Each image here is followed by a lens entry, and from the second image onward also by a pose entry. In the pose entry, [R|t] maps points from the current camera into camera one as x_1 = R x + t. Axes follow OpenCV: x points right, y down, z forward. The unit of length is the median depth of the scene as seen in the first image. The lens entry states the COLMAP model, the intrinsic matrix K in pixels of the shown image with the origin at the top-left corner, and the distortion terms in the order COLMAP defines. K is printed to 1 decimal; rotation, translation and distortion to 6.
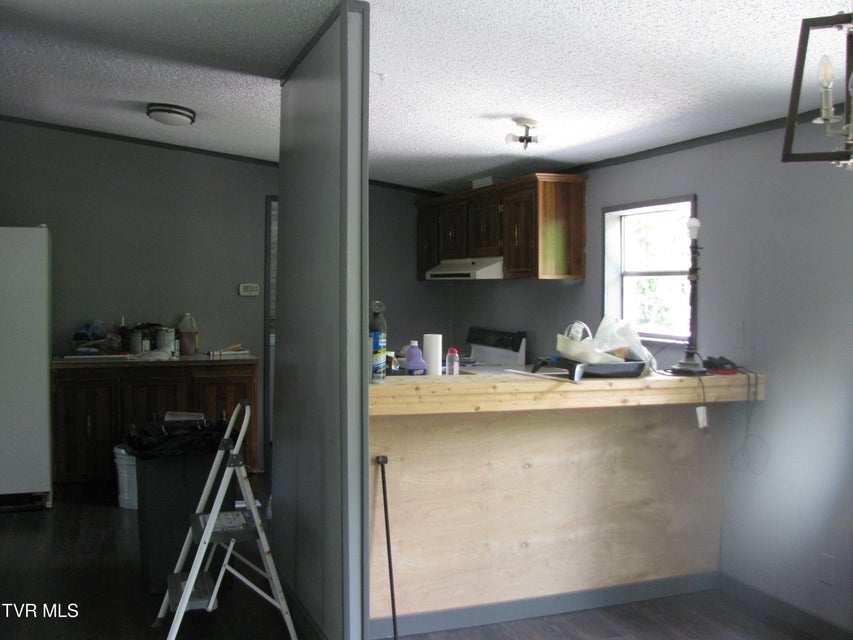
lens RADIAL K [[880.3, 0, 418.5], [0, 880.3, 305.0], [0, 0, 1]] dist [-0.225948, 0.267811]
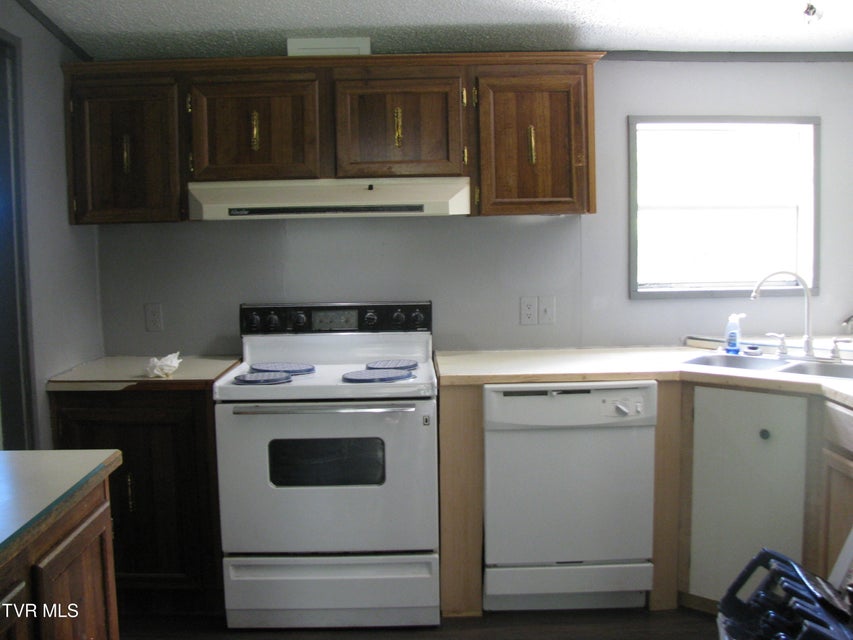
lens RADIAL K [[880.3, 0, 418.5], [0, 880.3, 305.0], [0, 0, 1]] dist [-0.225948, 0.267811]
pose [[0.318062, -0.087237, 0.944048, -0.483060], [0.042061, 0.996076, 0.077874, -0.016026], [-0.947136, 0.014939, 0.320483, 0.830129]]
